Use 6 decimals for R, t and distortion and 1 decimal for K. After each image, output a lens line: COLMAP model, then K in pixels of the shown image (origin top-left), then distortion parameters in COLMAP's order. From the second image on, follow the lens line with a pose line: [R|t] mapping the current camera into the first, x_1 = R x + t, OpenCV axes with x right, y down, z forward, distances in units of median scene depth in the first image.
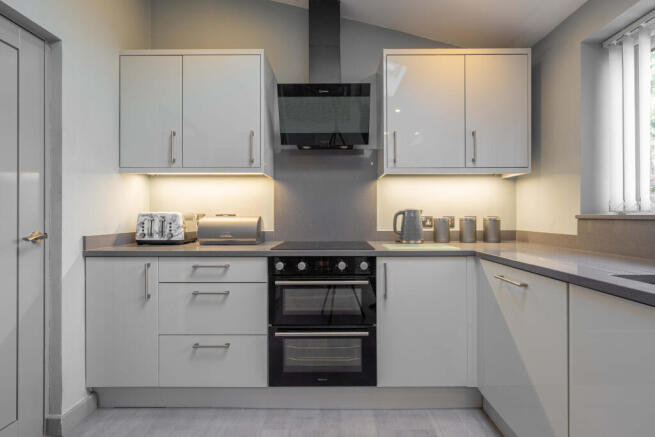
lens RADIAL K [[318.3, 0, 328.0], [0, 318.3, 211.5], [0, 0, 1]] dist [0.000199, 0.000209]
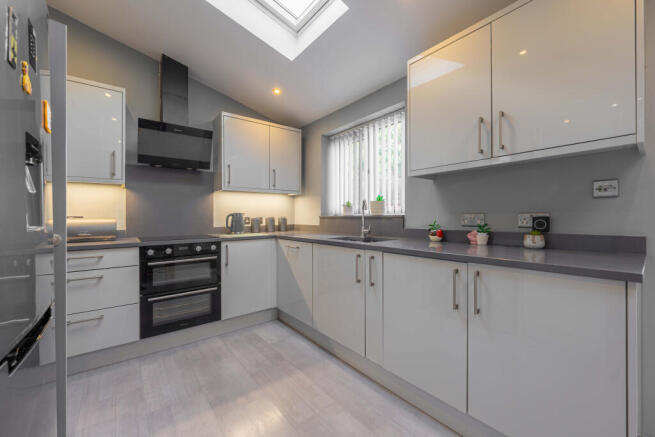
lens RADIAL K [[264.3, 0, 331.0], [0, 264.3, 212.1], [0, 0, 1]] dist [-0.001353, -0.000220]
pose [[0.782350, 0.004913, 0.622820, -0.219855], [-0.001816, 0.999983, -0.005607, -0.003603], [-0.622837, 0.003256, 0.782345, -0.368002]]
